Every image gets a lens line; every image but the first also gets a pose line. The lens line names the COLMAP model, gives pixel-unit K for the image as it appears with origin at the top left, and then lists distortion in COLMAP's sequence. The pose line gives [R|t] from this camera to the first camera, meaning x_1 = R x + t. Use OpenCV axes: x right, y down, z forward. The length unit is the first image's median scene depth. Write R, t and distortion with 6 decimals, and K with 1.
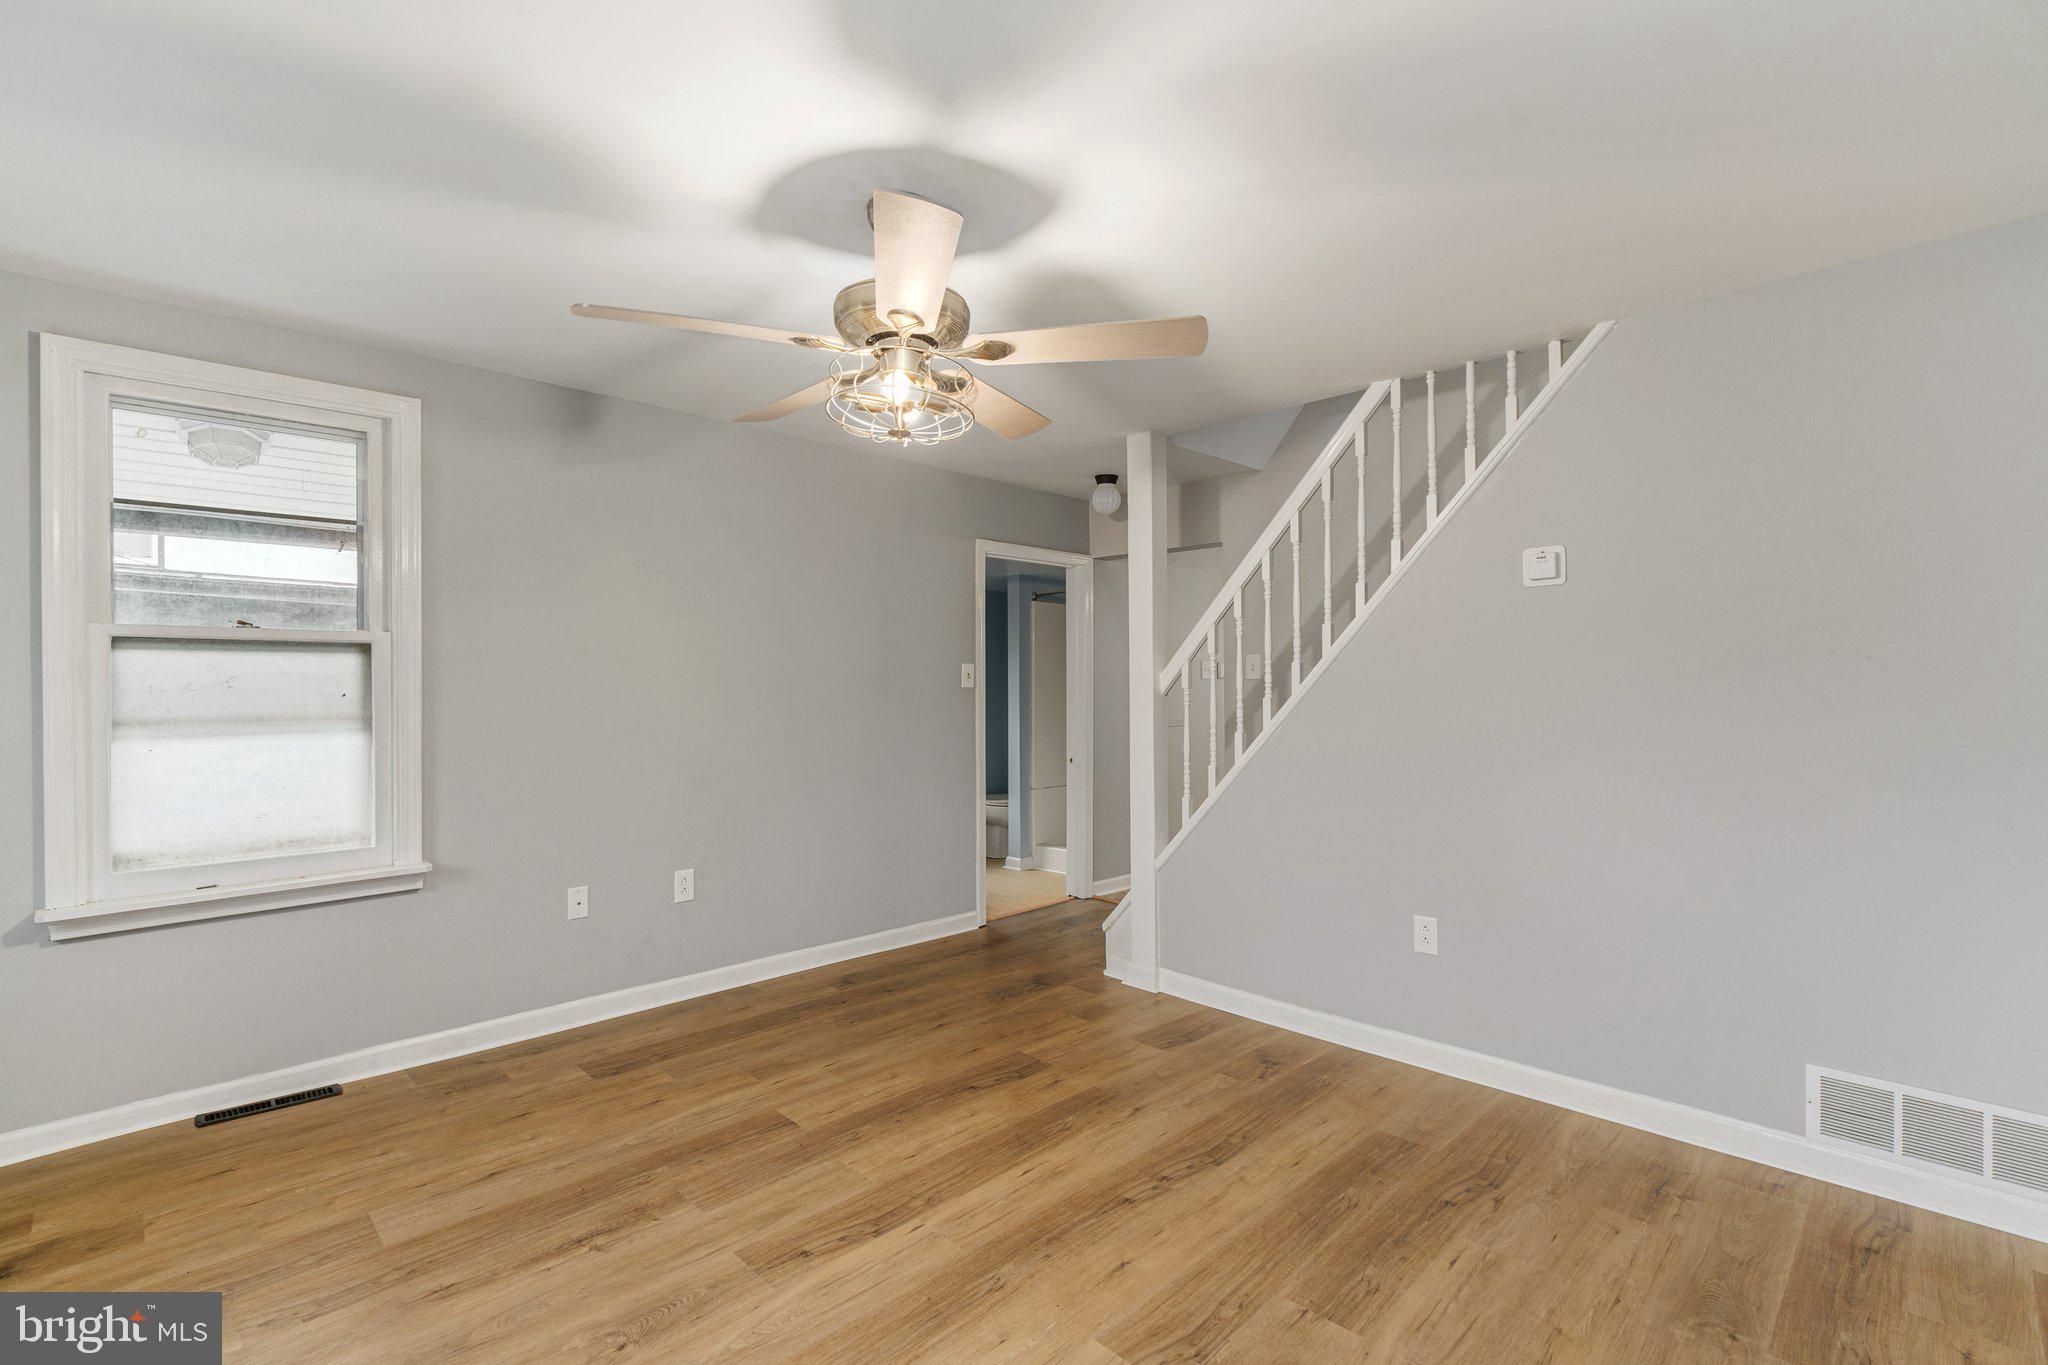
lens RADIAL K [[931.7, 0, 989.2], [0, 931.7, 671.8], [0, 0, 1]] dist [-0.008963, 0.004523]
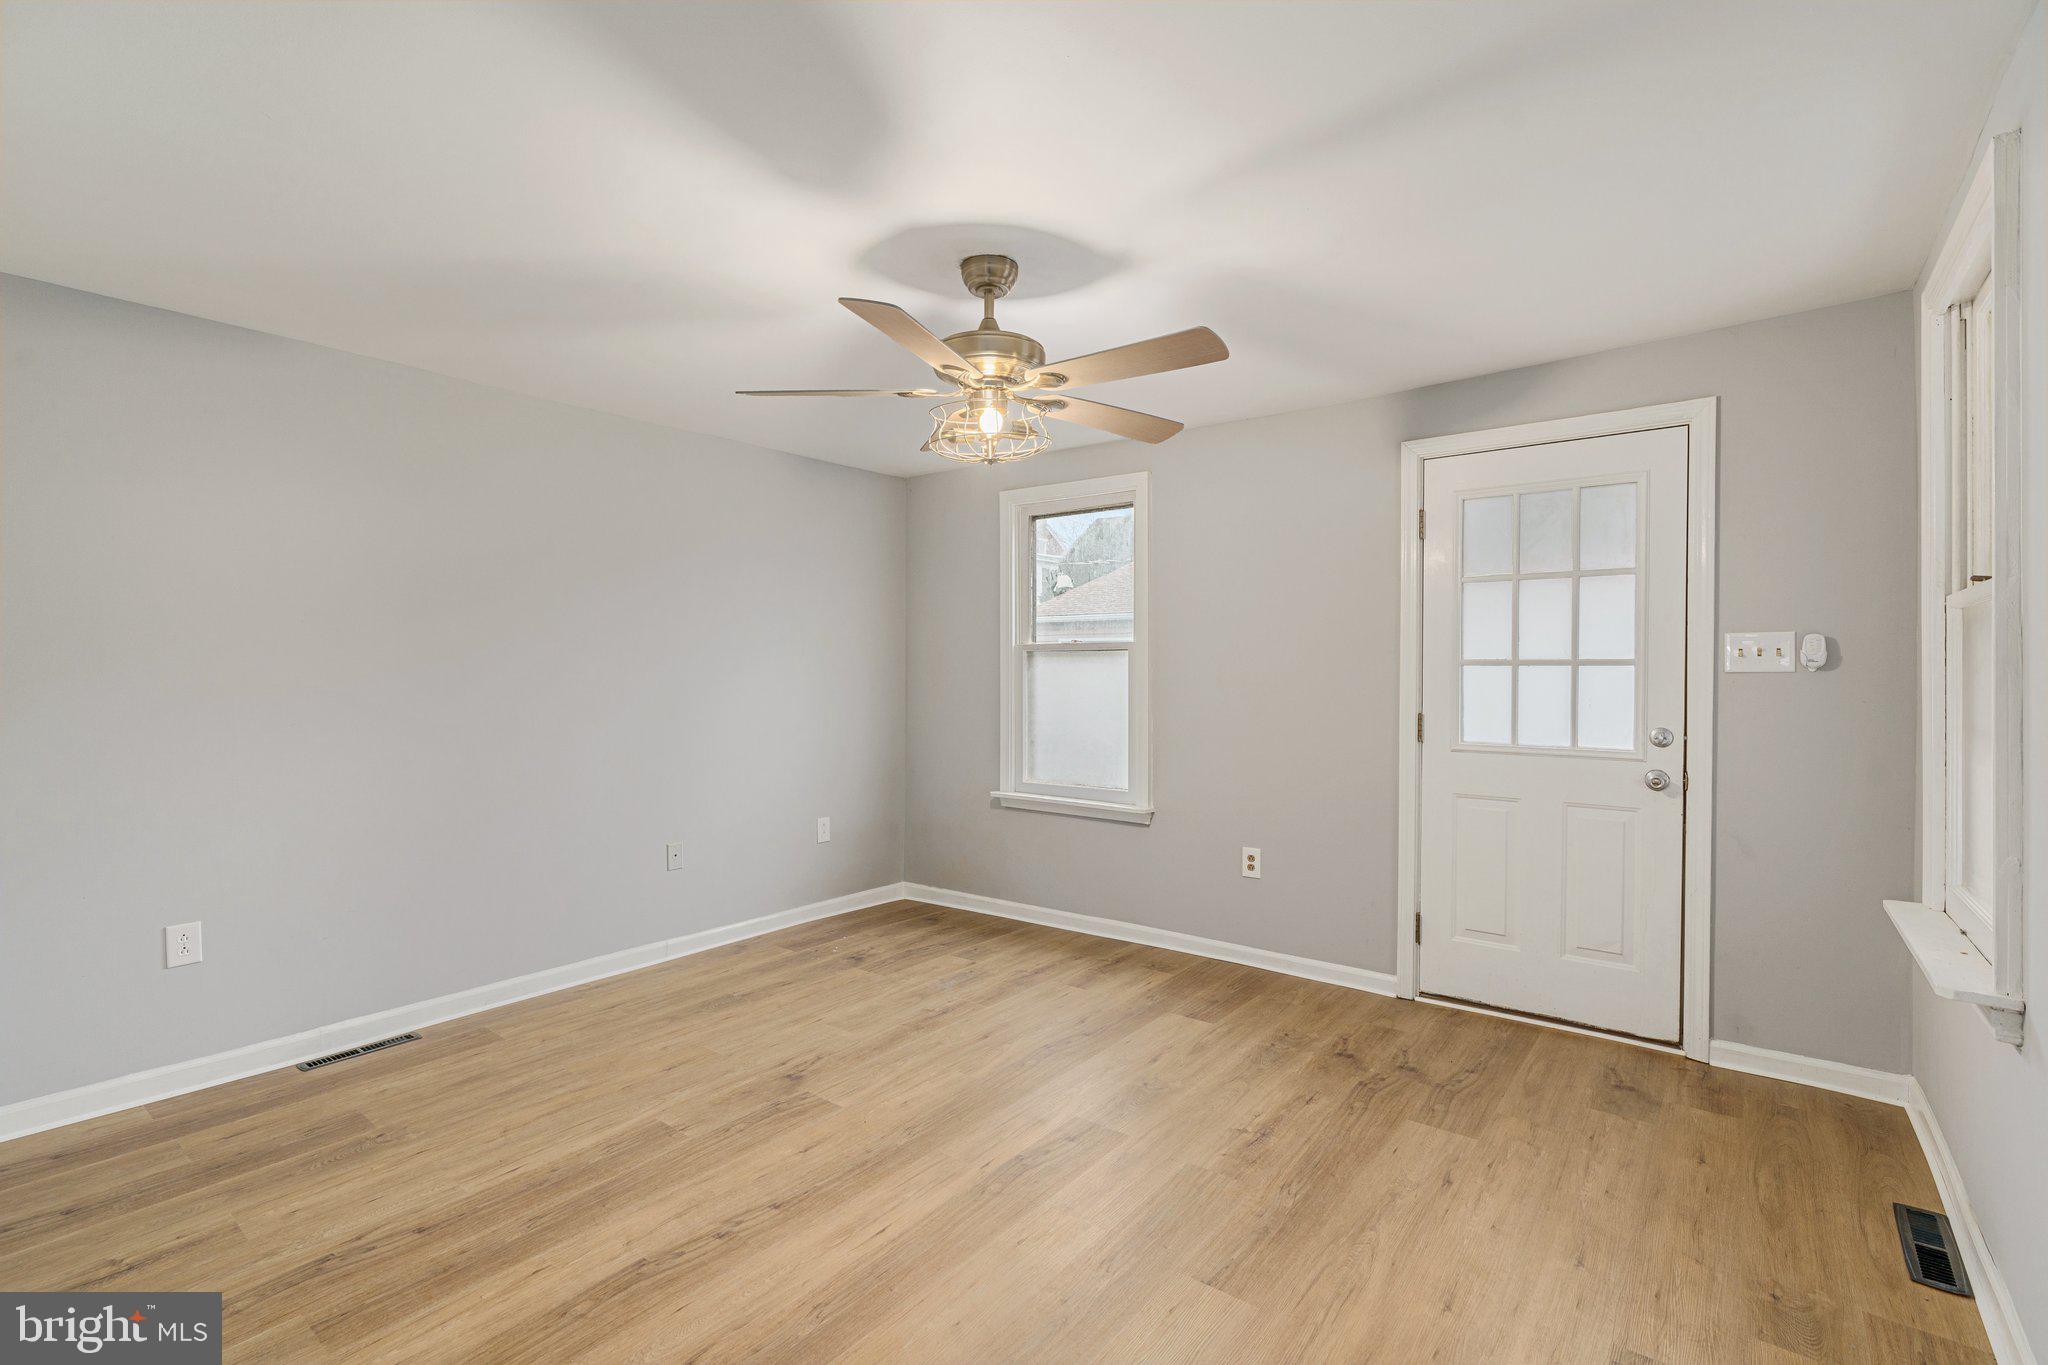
lens RADIAL K [[931.7, 0, 1009.7], [0, 931.7, 688.7], [0, 0, 1]] dist [-0.008963, 0.004523]
pose [[-0.990351, 0.003846, -0.138527, 0.033595], [0.003042, 0.999977, 0.006015, 0.024614], [0.138547, 0.005536, -0.990340, 1.594917]]
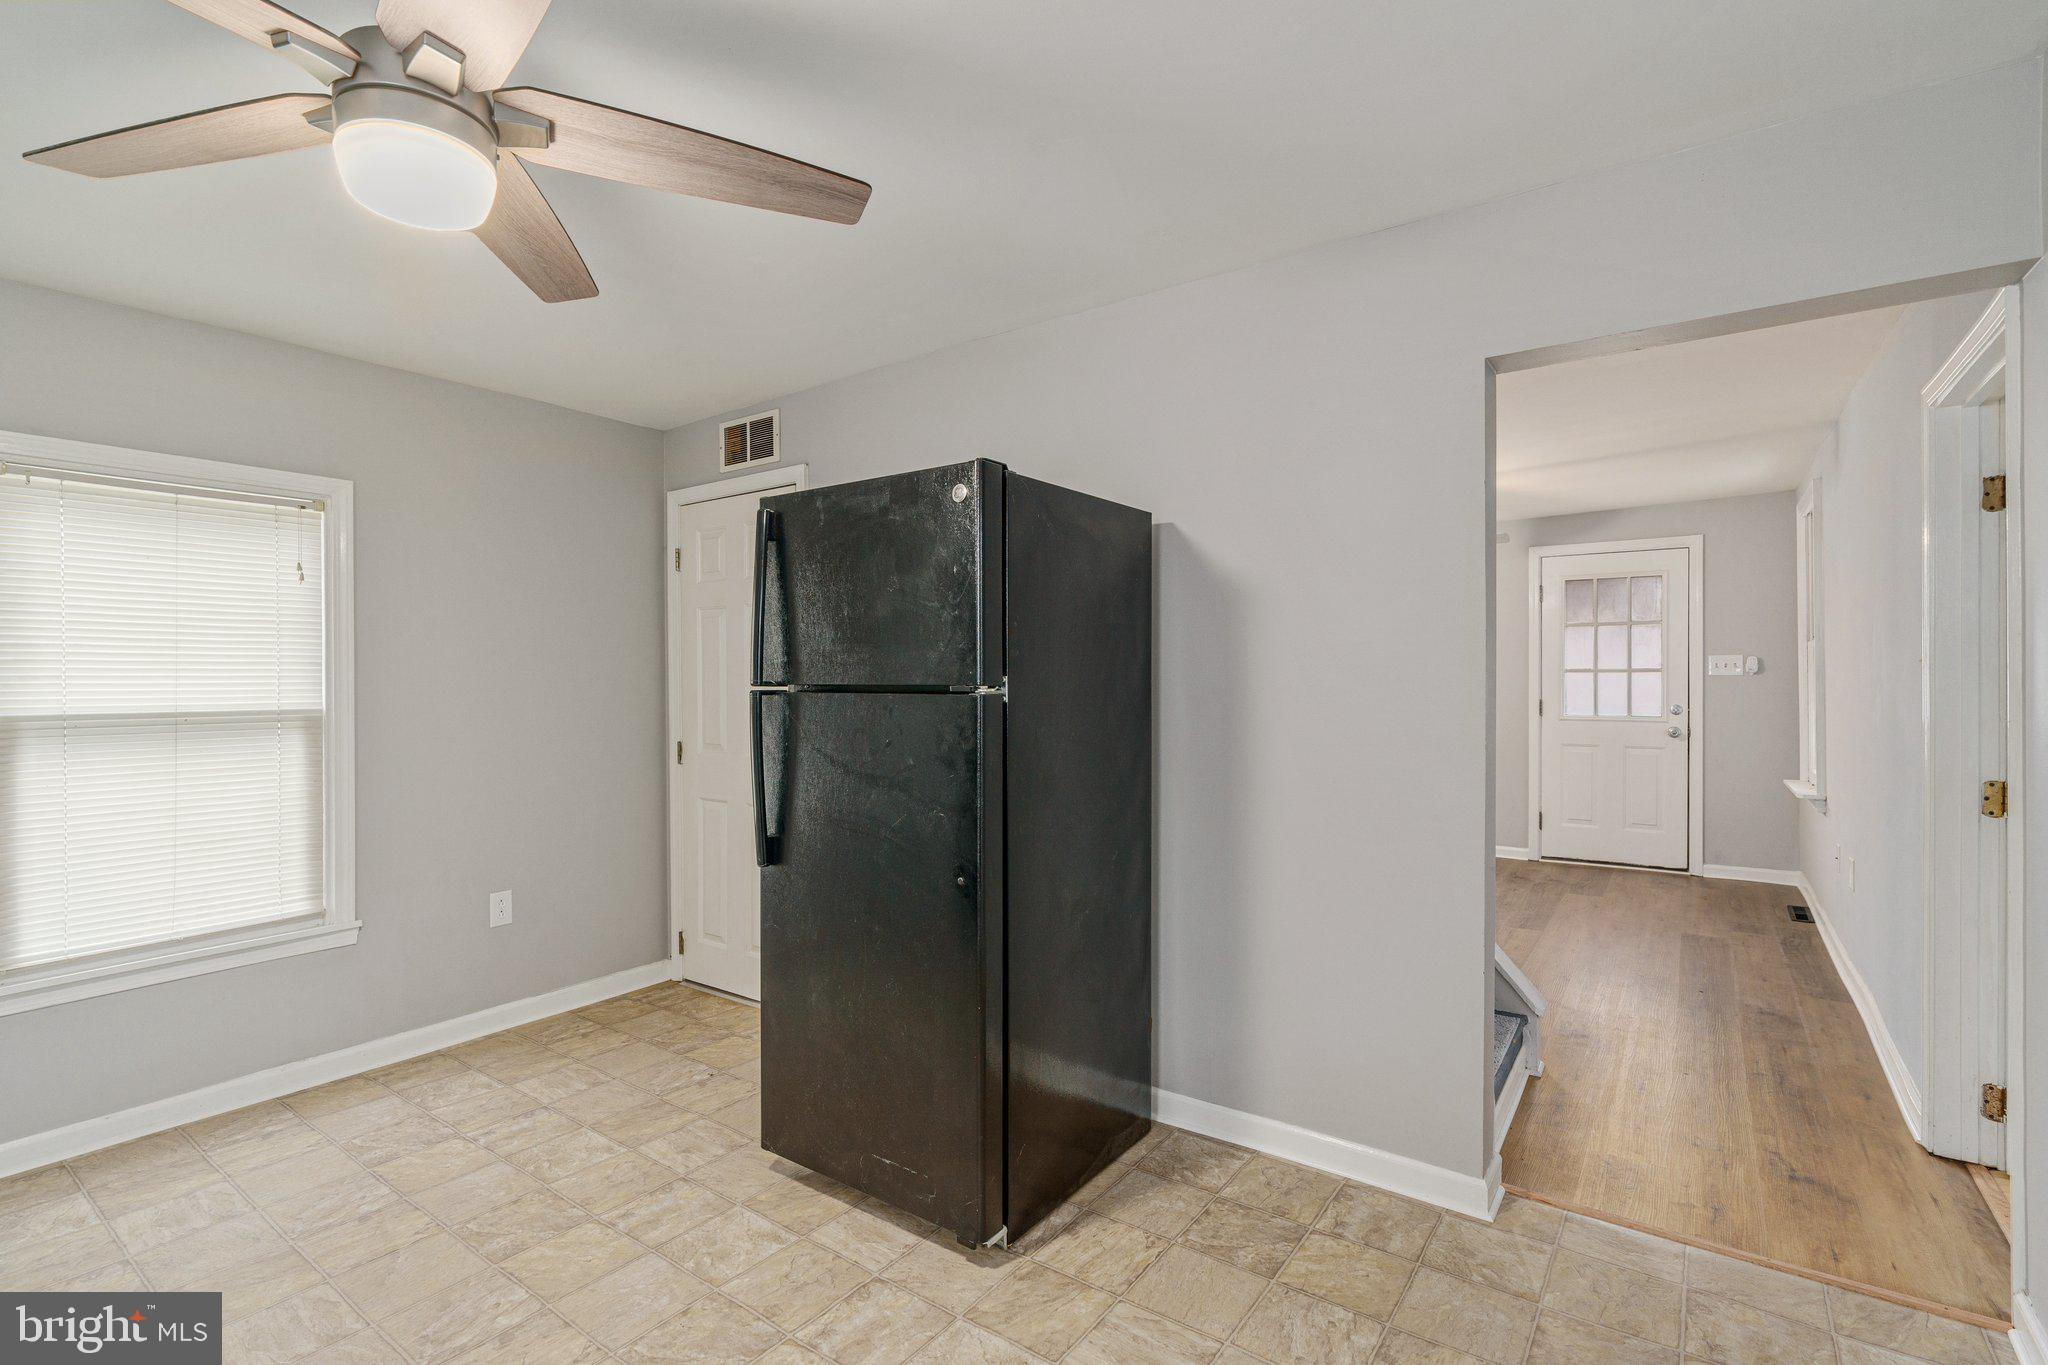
lens RADIAL K [[931.7, 0, 1027.9], [0, 931.7, 689.3], [0, 0, 1]] dist [-0.008963, 0.004523]
pose [[-0.981408, 0.010479, -0.191647, 0.954116], [0.010350, 0.999945, 0.001673, 0.026052], [0.191654, -0.000342, -0.981463, 2.390289]]
